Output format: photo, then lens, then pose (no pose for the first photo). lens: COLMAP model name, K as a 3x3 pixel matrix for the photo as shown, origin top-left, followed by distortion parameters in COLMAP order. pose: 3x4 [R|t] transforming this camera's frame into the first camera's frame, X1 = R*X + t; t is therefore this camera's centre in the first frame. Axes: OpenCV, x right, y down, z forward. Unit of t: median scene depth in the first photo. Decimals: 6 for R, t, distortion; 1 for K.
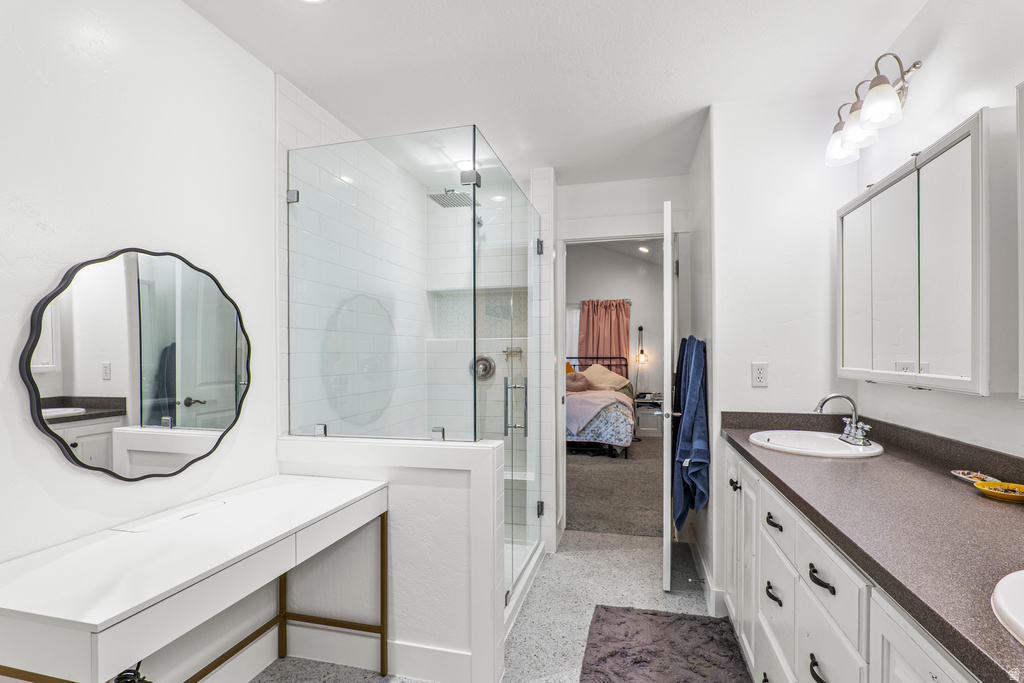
lens RADIAL K [[483.8, 0, 513.2], [0, 483.8, 354.3], [0, 0, 1]] dist [-0.013945, 0.001541]
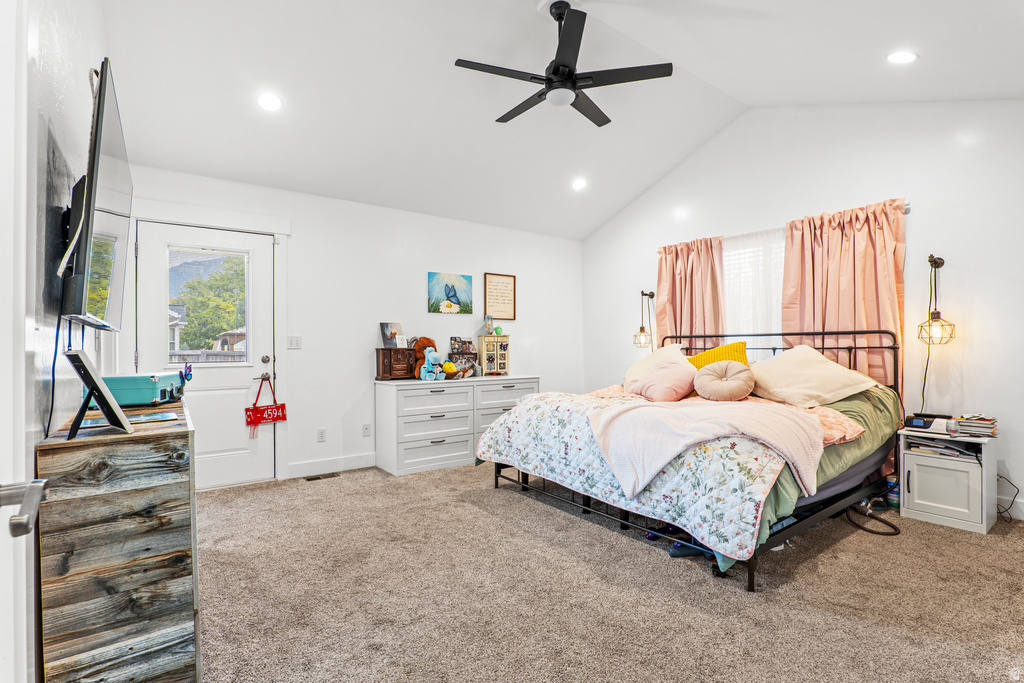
lens RADIAL K [[473.4, 0, 512.5], [0, 473.4, 345.2], [0, 0, 1]] dist [-0.028003, 0.009208]
pose [[0.769310, -0.003014, -0.638869, 0.252220], [0.000373, 0.999991, -0.004268, 0.022920], [0.638876, 0.003045, 0.769304, 0.472181]]
